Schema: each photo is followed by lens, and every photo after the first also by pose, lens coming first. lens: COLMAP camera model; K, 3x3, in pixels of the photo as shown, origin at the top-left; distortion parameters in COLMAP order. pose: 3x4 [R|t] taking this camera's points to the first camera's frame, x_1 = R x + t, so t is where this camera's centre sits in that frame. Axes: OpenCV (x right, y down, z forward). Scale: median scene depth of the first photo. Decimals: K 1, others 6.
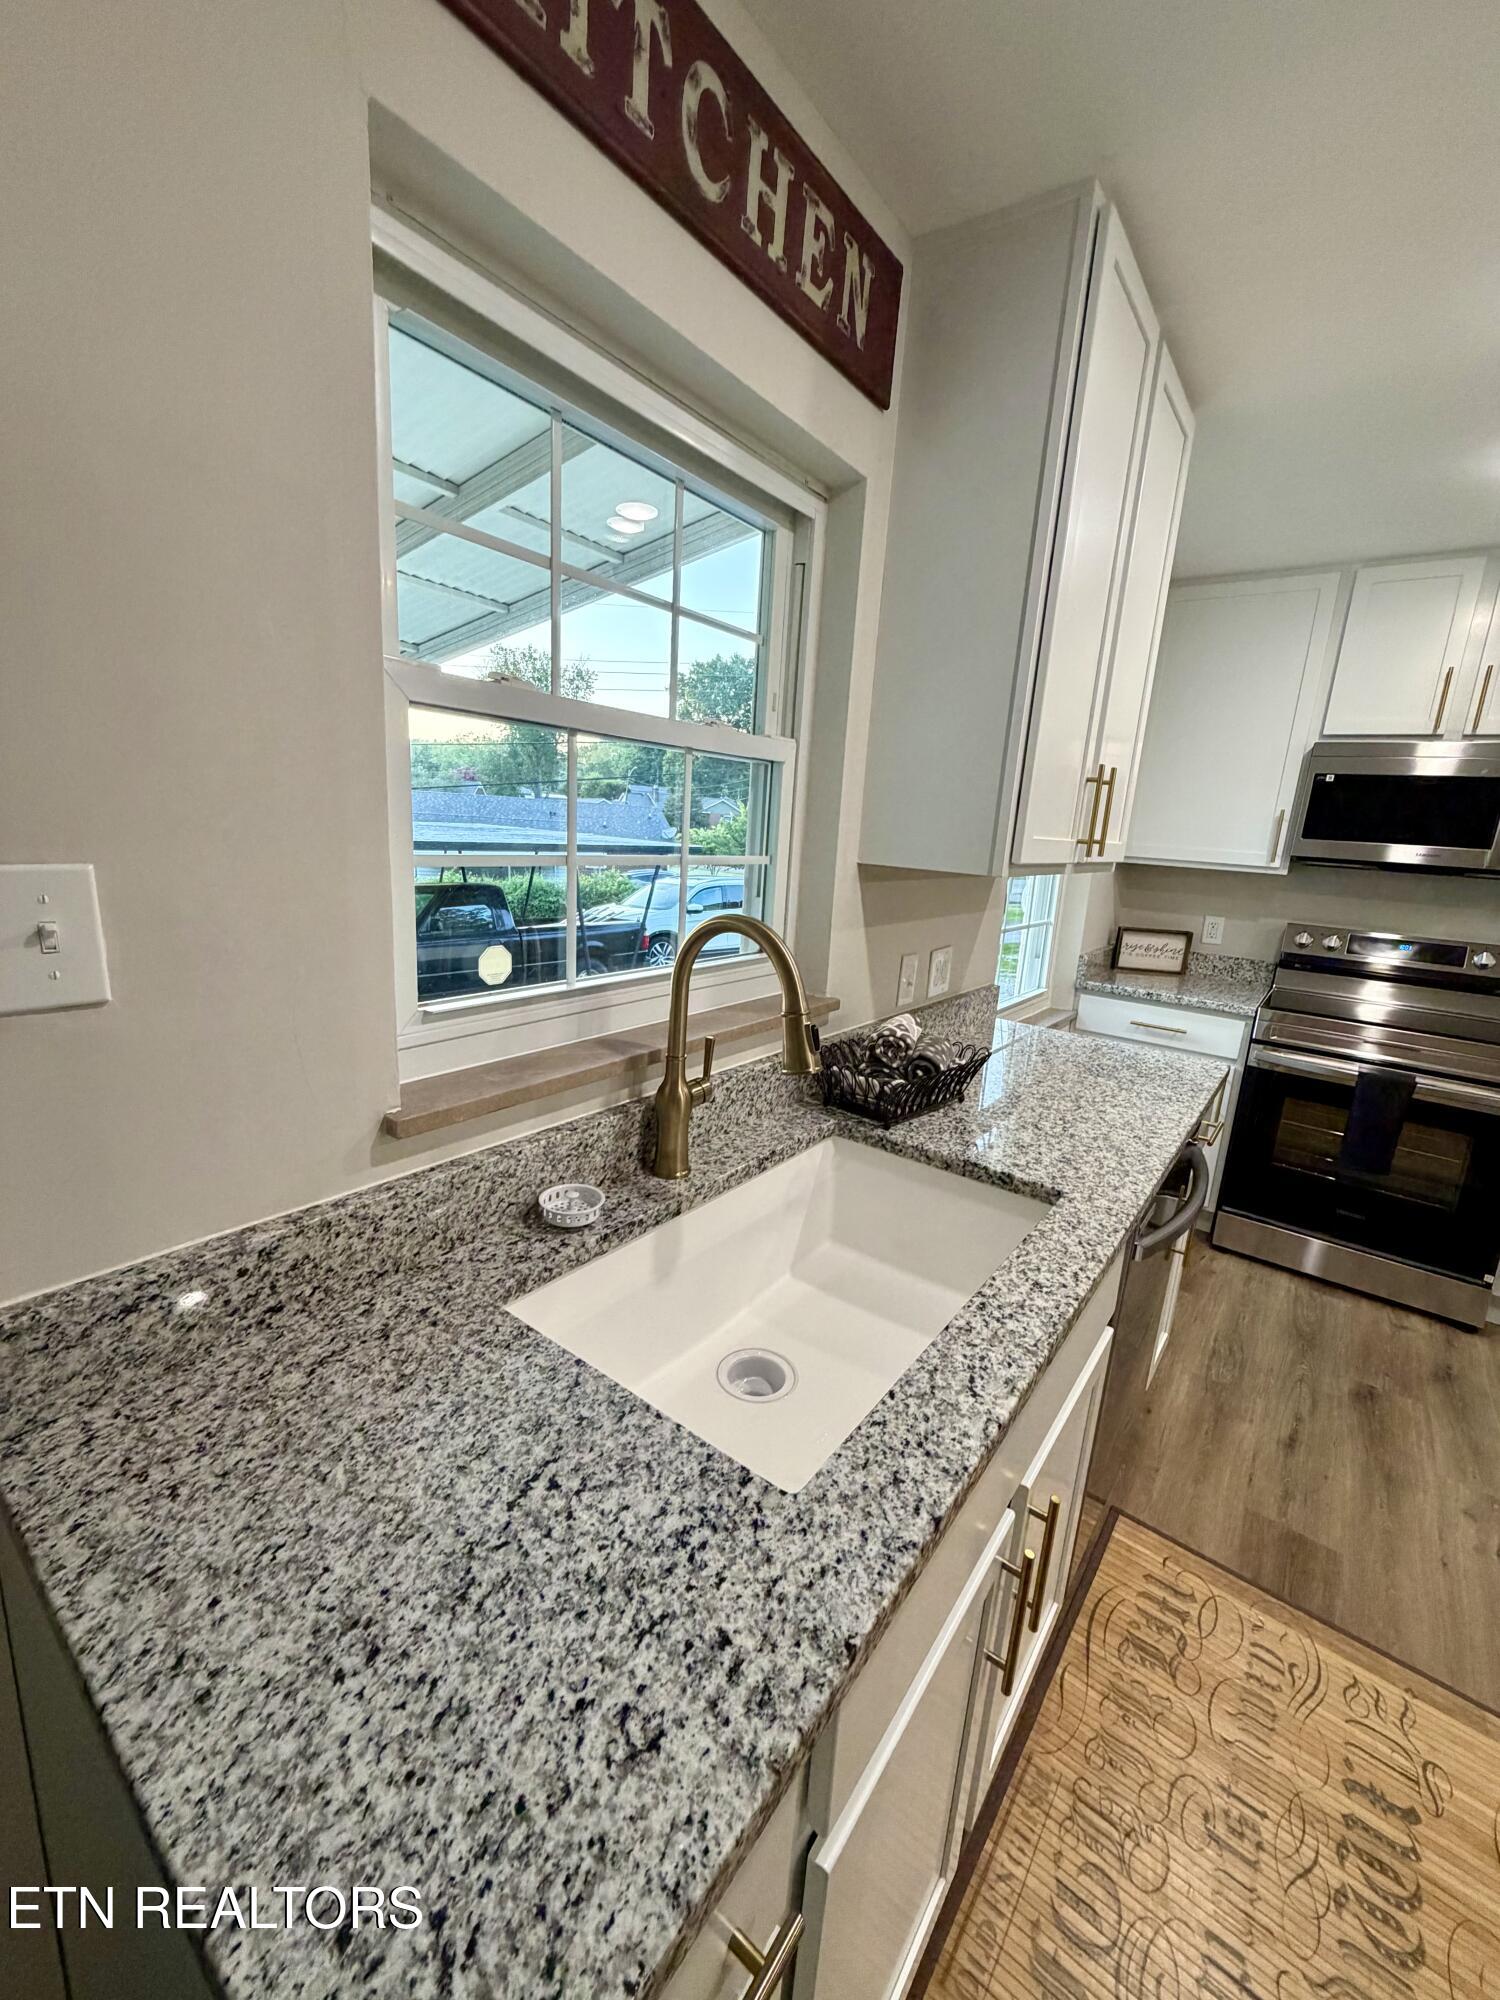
lens RADIAL K [[795.1, 0, 751.2], [0, 795.1, 994.6], [0, 0, 1]] dist [-0.000395, 0.000407]
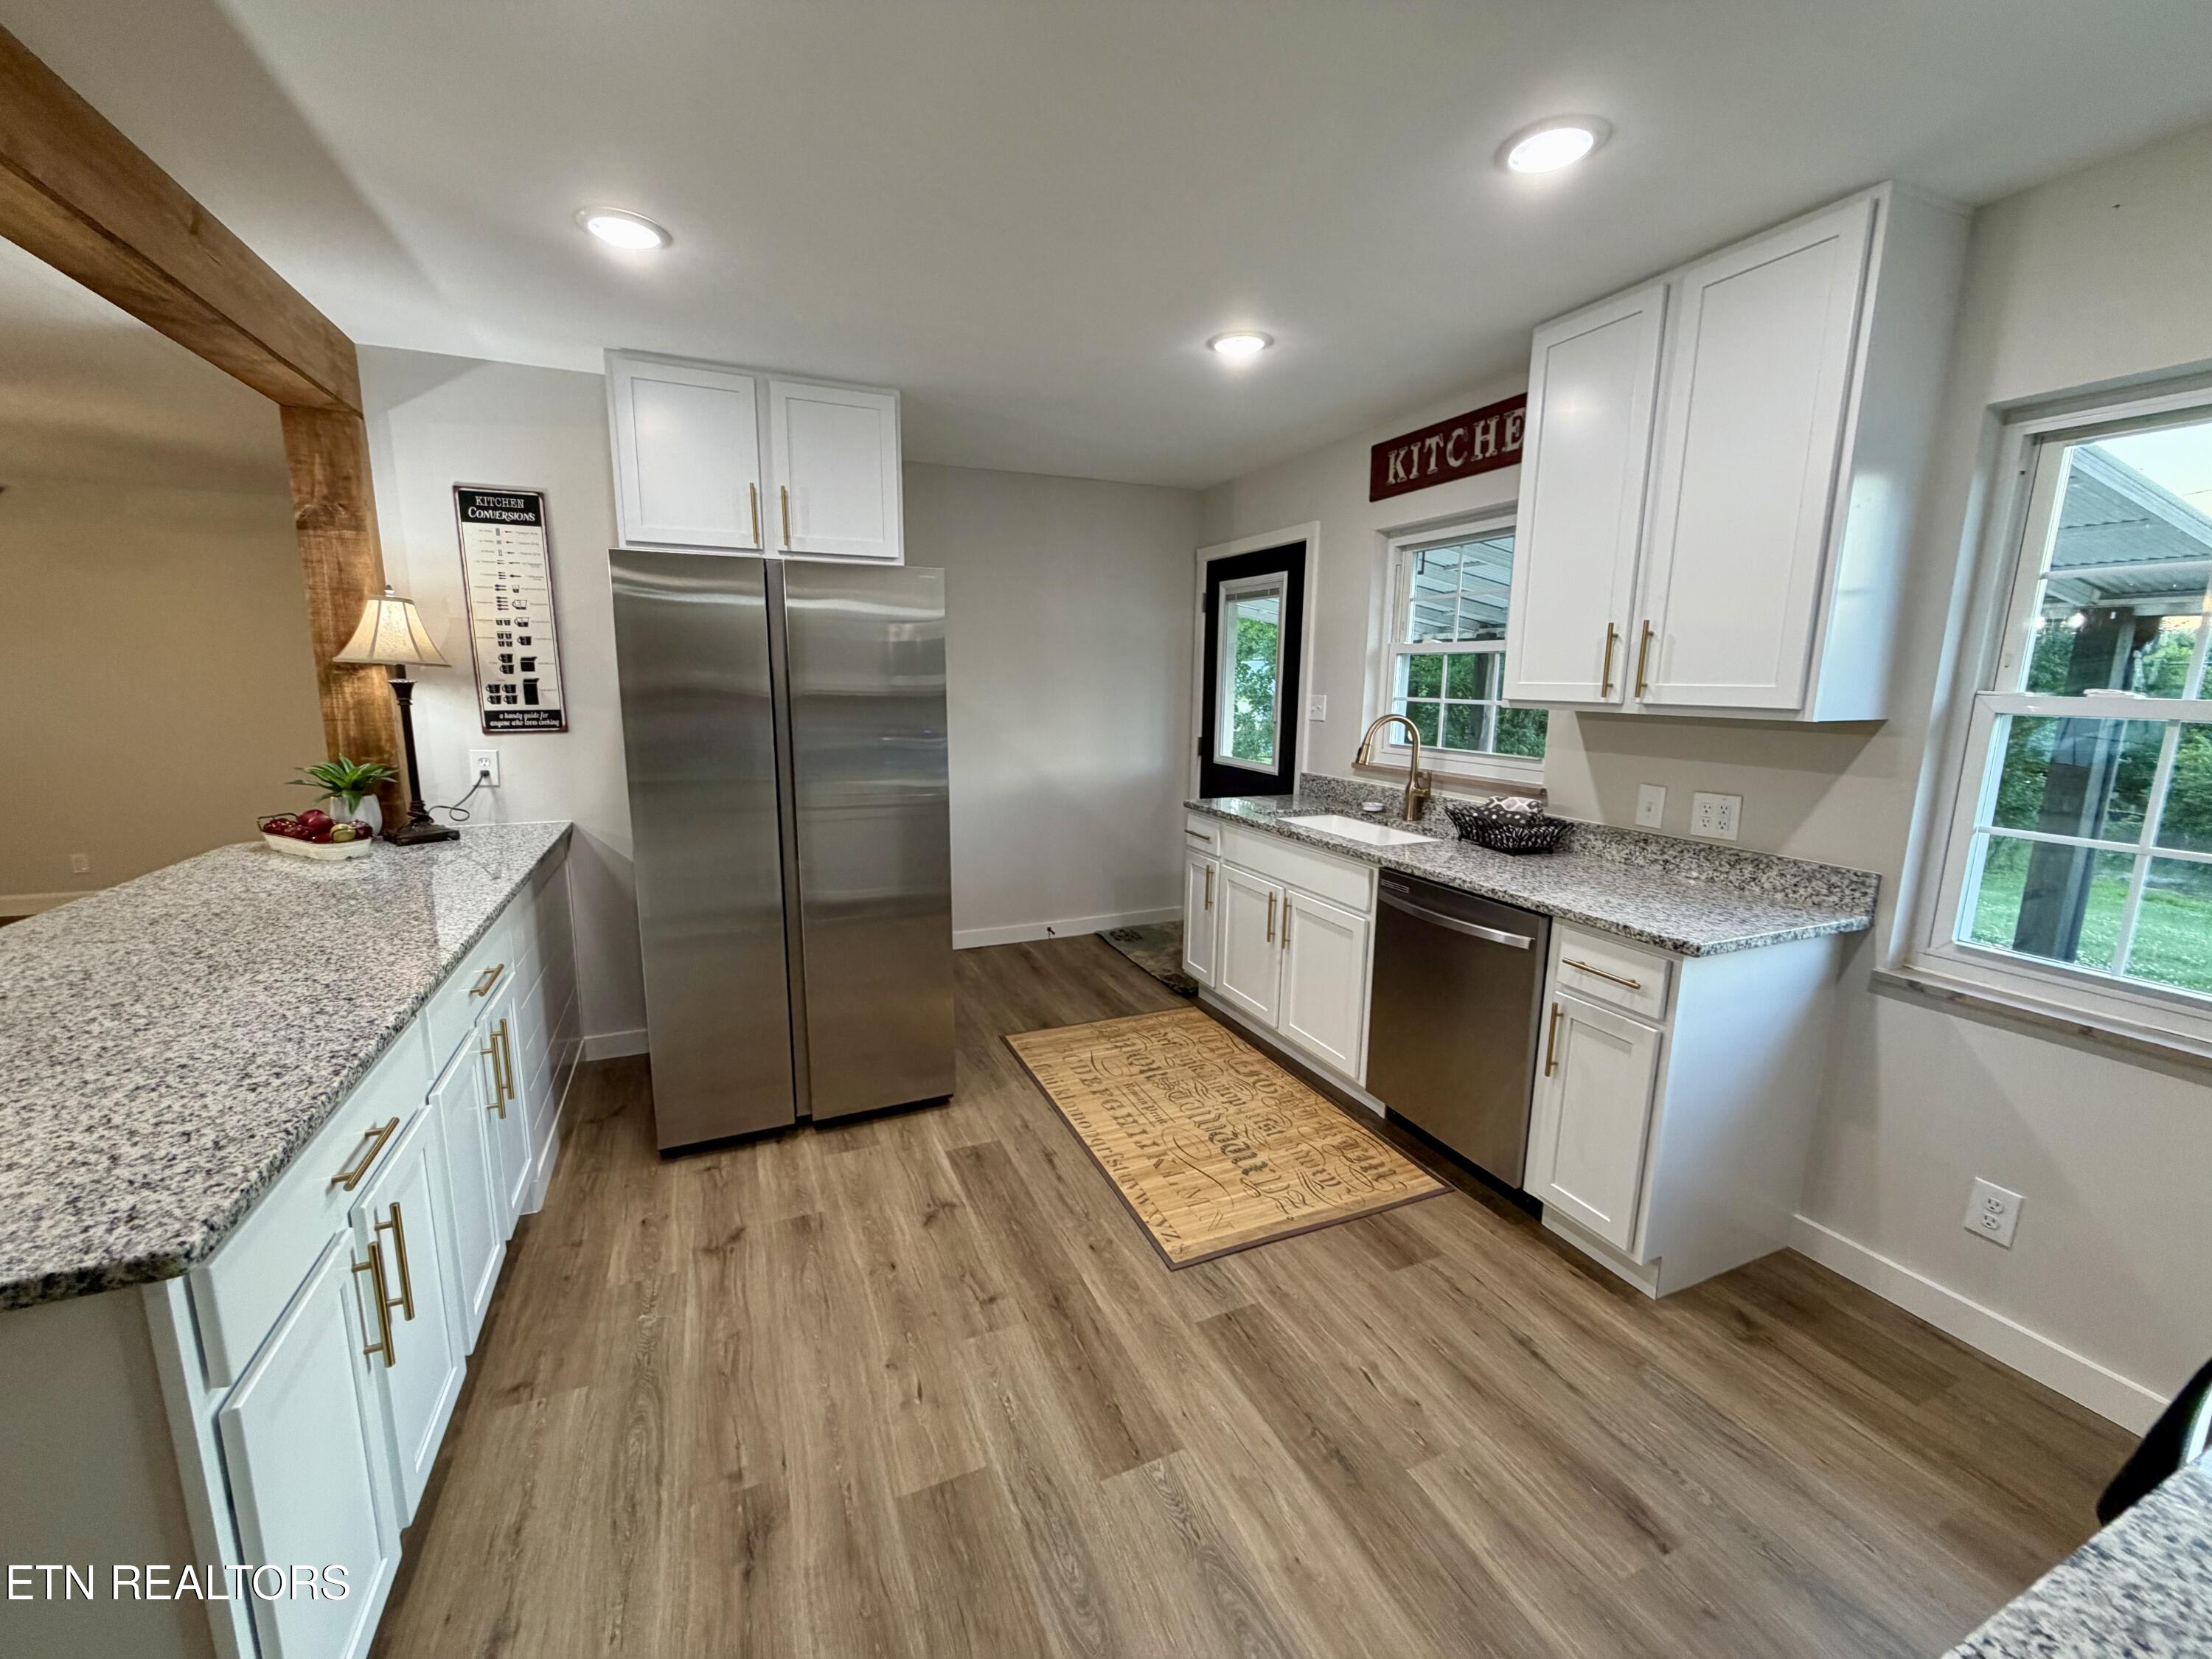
lens RADIAL K [[879.4, 0, 1101.0], [0, 879.4, 828.6], [0, 0, 1]] dist [-0.000395, 0.000407]
pose [[-0.487185, 0.084239, -0.869227, 1.995876], [-0.226284, 0.949166, 0.218814, -0.101300], [0.843473, 0.303295, -0.443357, 1.003389]]
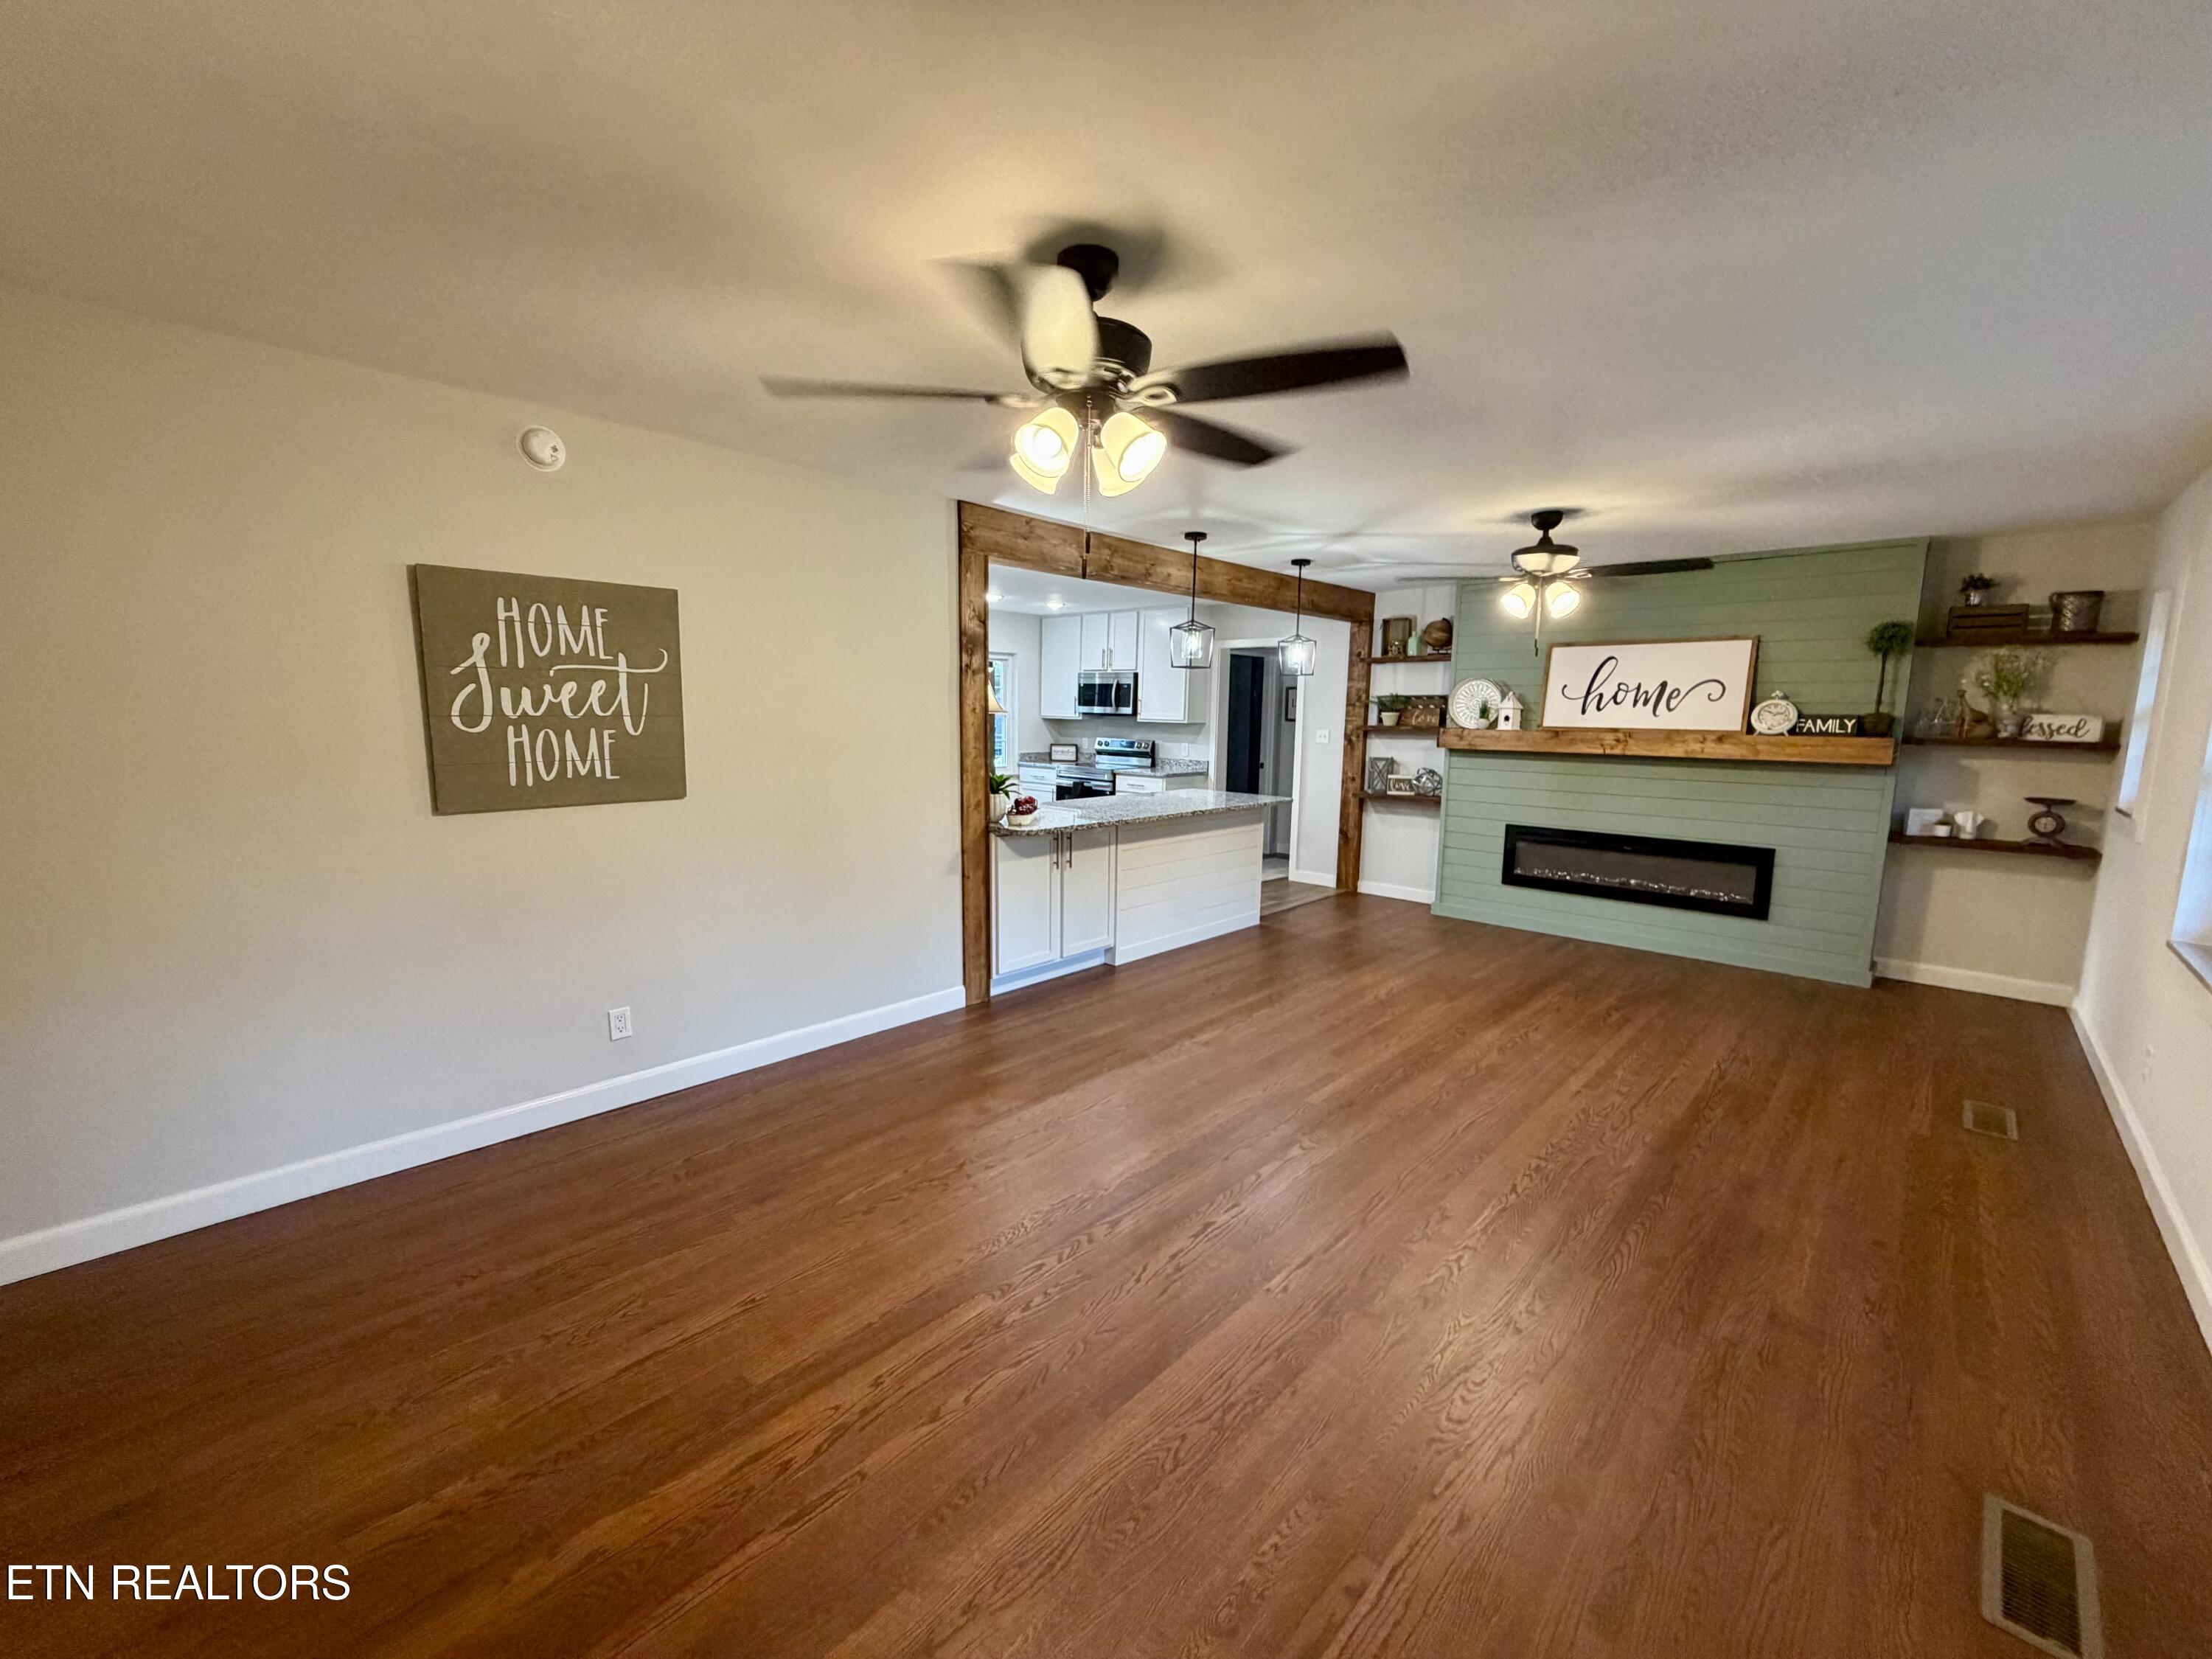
lens RADIAL K [[879.4, 0, 1101.0], [0, 879.4, 828.6], [0, 0, 1]] dist [-0.000395, 0.000407]
pose [[0.991835, -0.030131, -0.123918, 1.927760], [0.019974, 0.996399, -0.082407, 0.841147], [0.125955, 0.079259, 0.988865, -3.466464]]
